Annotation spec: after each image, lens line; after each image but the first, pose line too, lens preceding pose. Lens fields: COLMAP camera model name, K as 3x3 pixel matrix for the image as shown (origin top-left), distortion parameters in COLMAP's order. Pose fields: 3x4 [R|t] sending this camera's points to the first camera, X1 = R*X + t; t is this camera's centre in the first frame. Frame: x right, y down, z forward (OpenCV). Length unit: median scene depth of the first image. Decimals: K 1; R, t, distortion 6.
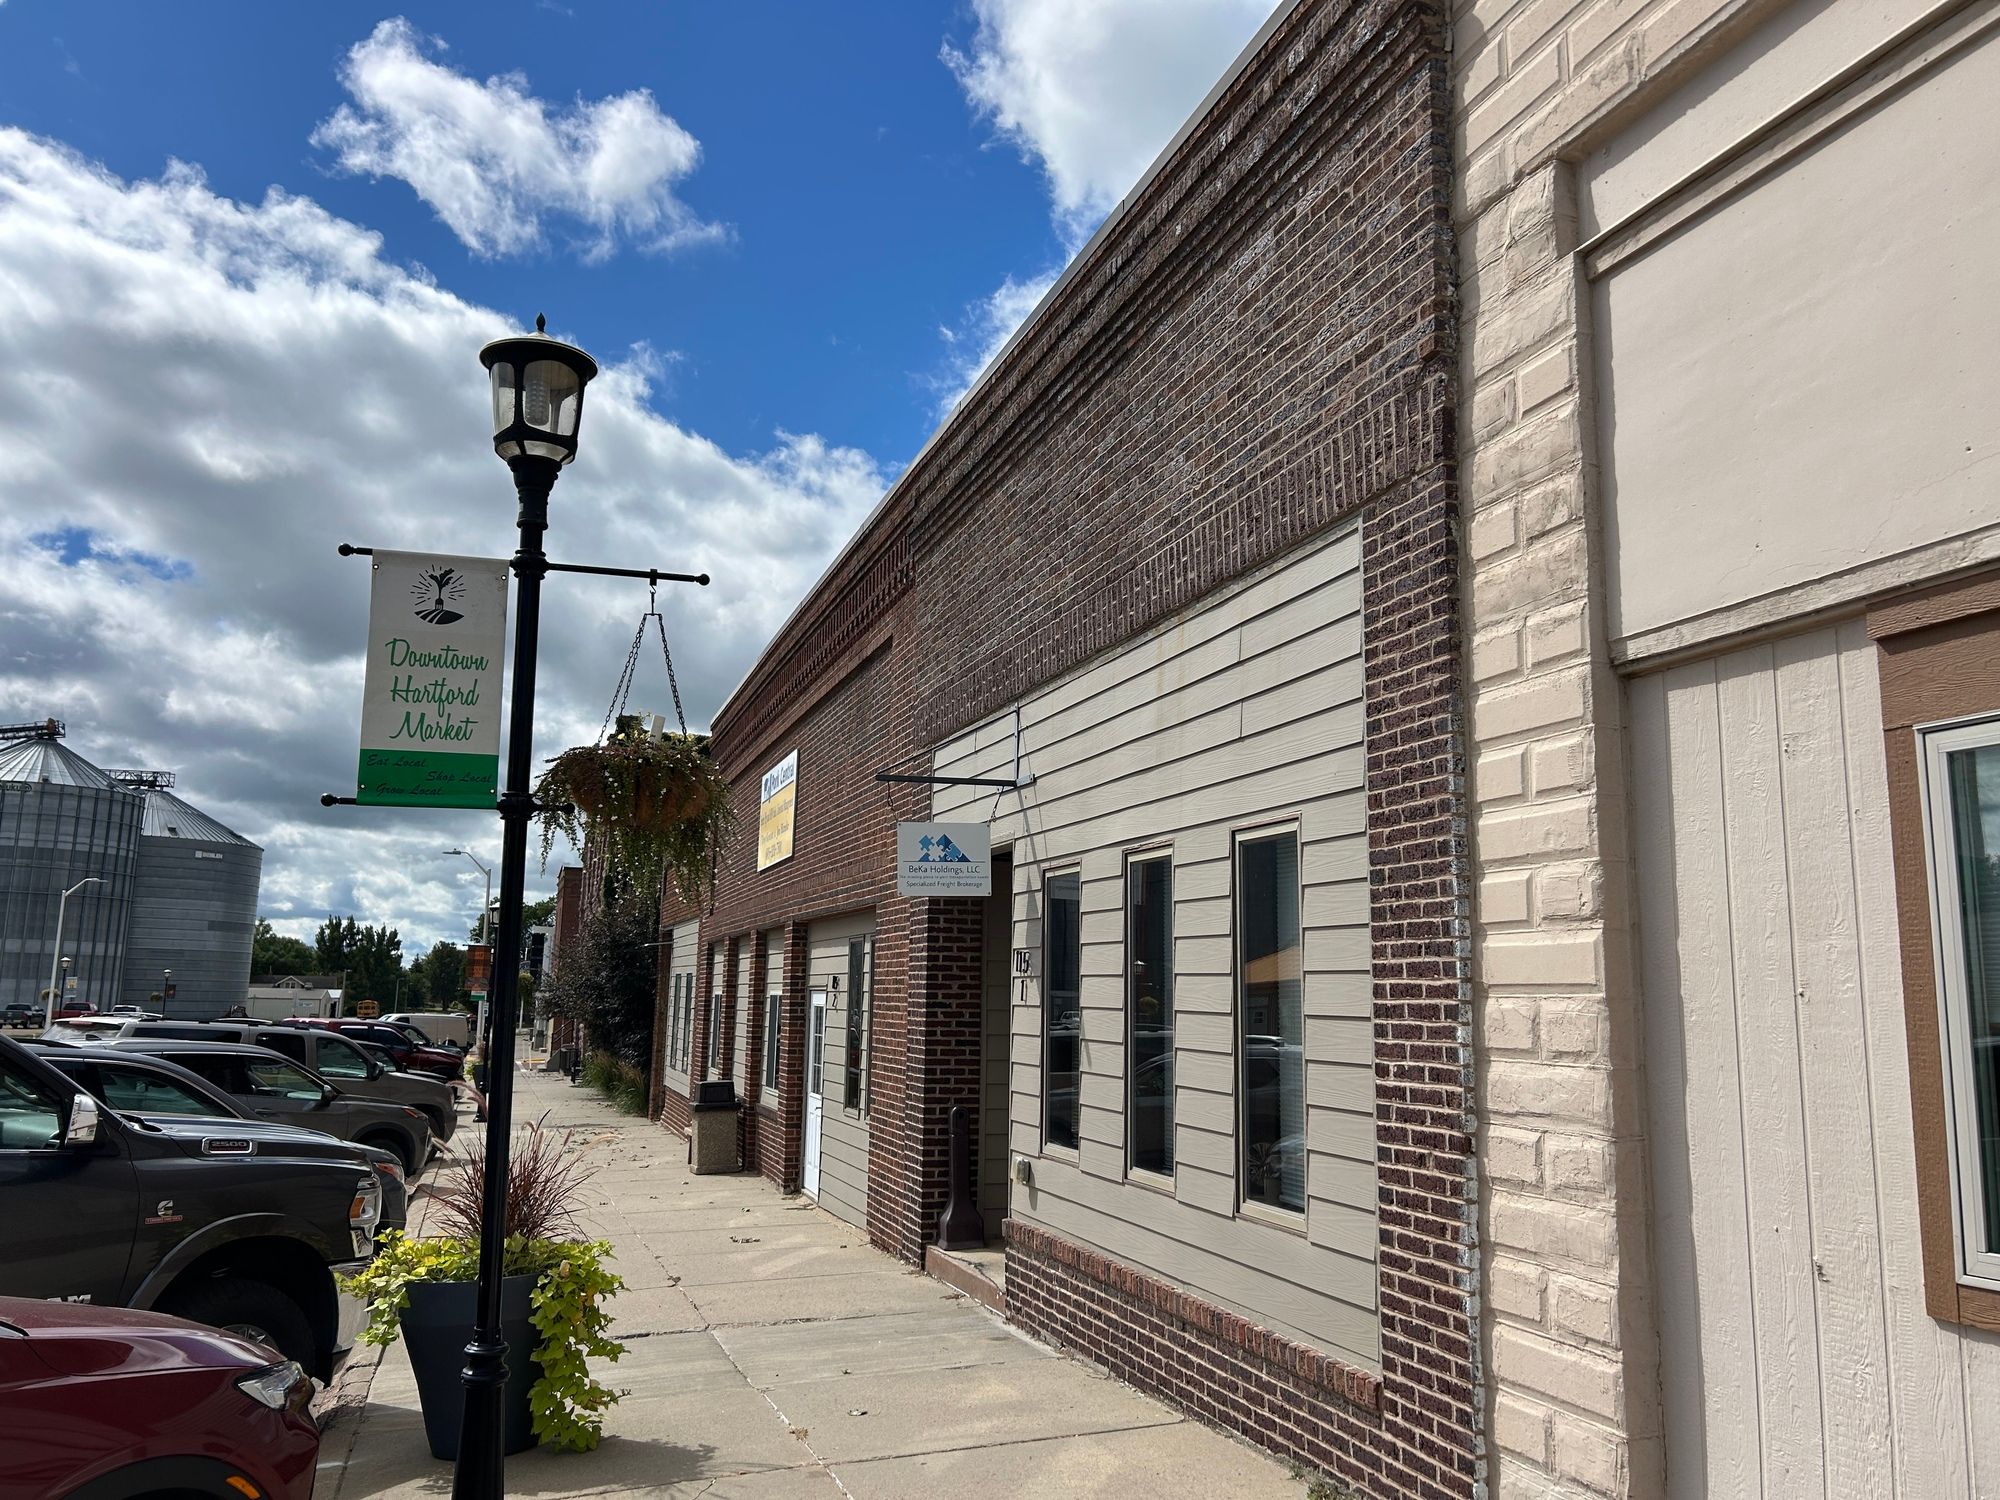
lens RADIAL K [[1497.8, 0, 1000.0], [0, 1497.8, 750.0], [0, 0, 1]] dist [0.062388, -0.061176]
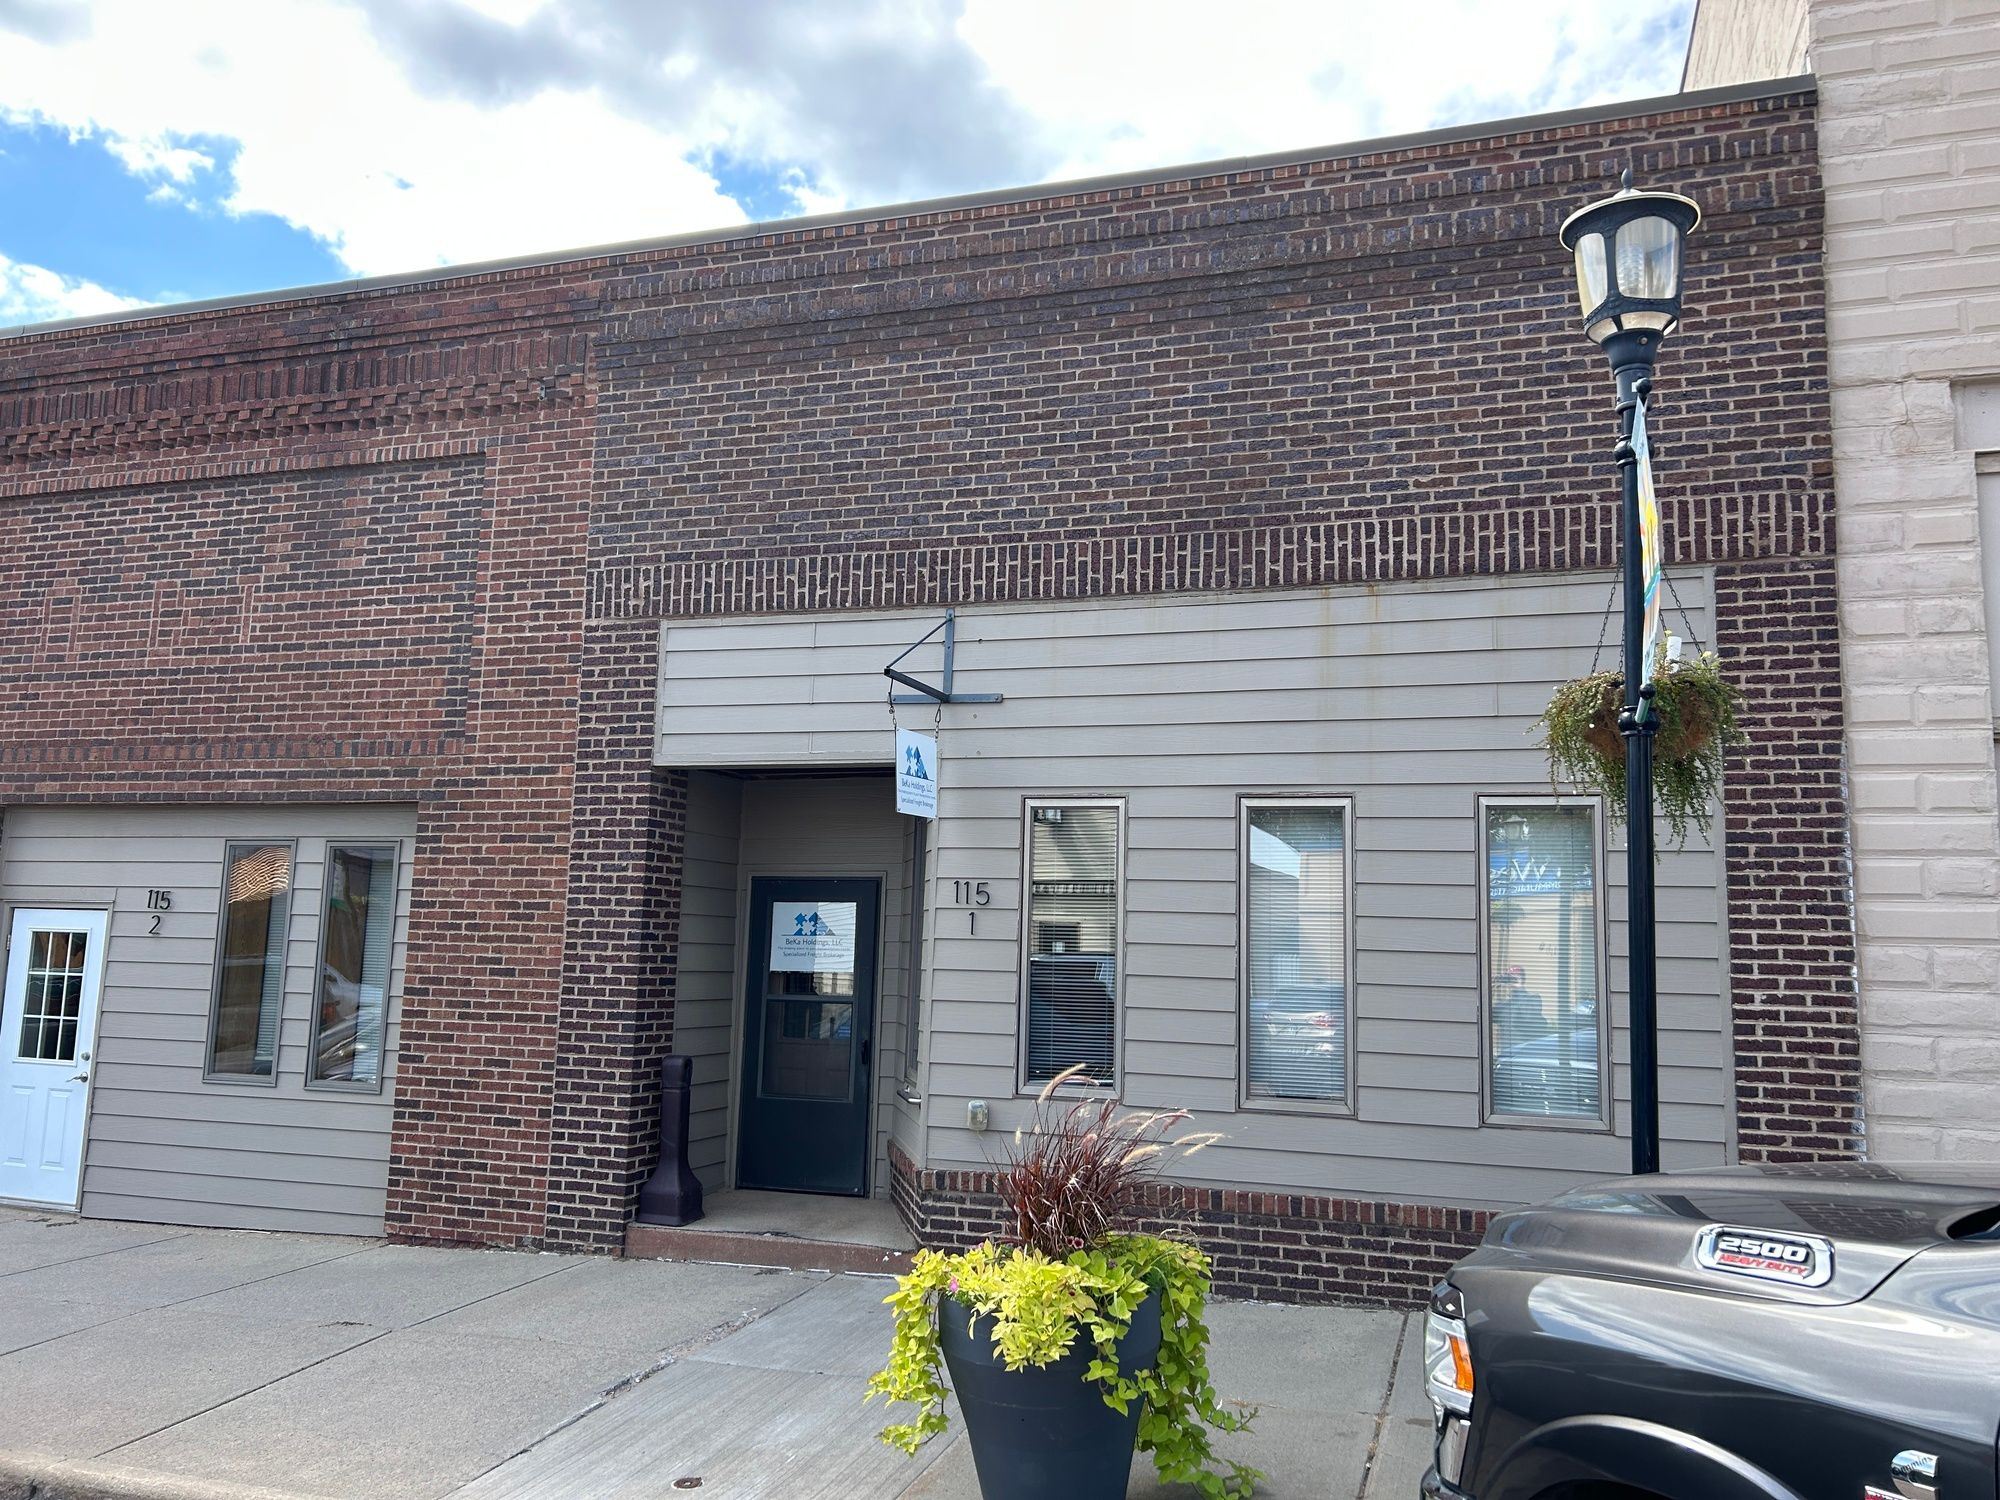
lens RADIAL K [[1497.8, 0, 1000.0], [0, 1497.8, 750.0], [0, 0, 1]] dist [0.062388, -0.061176]
pose [[0.594678, 0.113268, 0.795945, -1.228077], [-0.147458, 0.988598, -0.030512, 0.135885], [-0.790326, -0.099223, 0.604599, 0.743448]]
